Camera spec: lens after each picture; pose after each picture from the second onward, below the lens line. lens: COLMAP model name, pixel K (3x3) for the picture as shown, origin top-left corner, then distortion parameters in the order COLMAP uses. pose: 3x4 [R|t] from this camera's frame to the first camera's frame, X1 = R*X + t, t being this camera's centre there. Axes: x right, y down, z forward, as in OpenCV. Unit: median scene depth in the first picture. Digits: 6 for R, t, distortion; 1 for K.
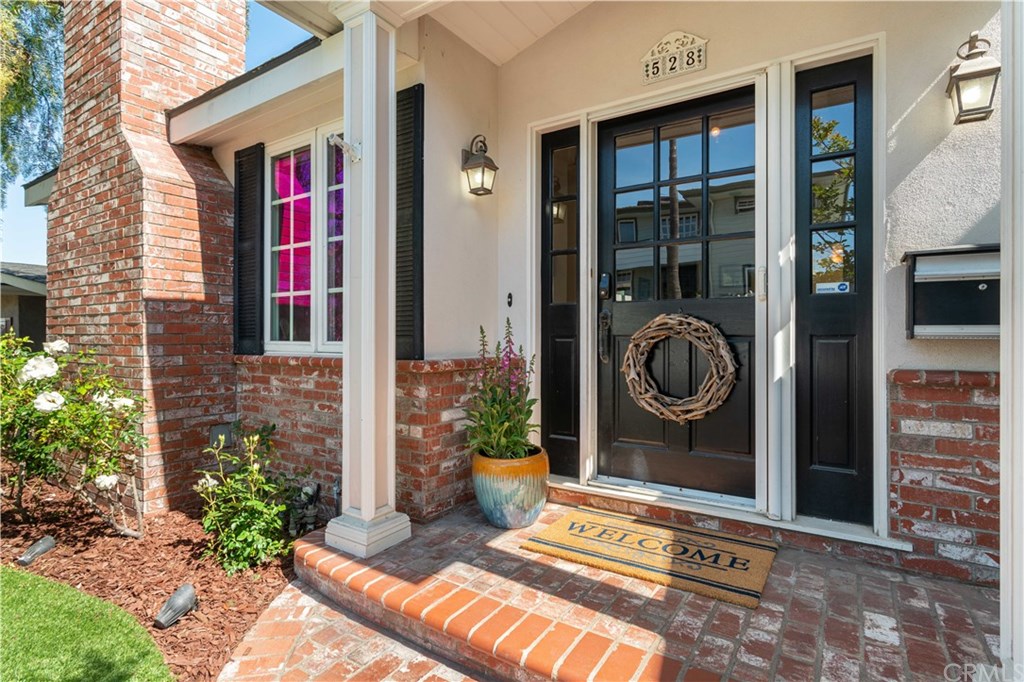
lens RADIAL K [[493.5, 0, 508.7], [0, 493.5, 339.3], [0, 0, 1]] dist [0.003945, 0.000850]
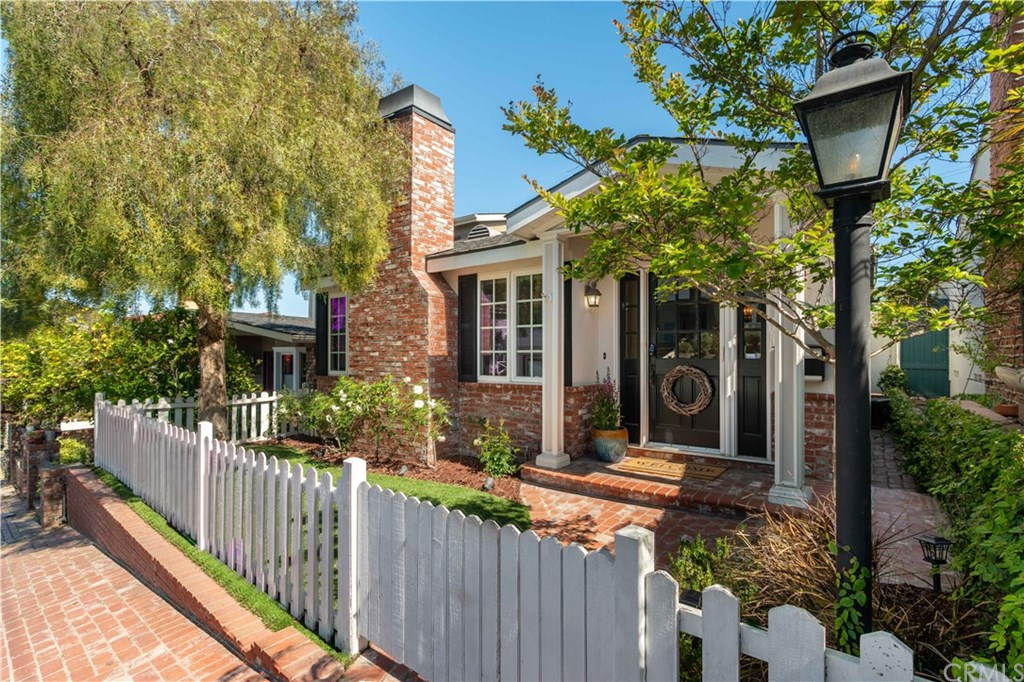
lens RADIAL K [[493.5, 0, 540.5], [0, 493.5, 344.5], [0, 0, 1]] dist [0.003945, 0.000850]
pose [[0.999839, 0.005816, 0.016960, -0.317413], [-0.005380, 0.999657, -0.025613, -0.079361], [-0.017103, 0.025518, 0.999528, -1.091041]]
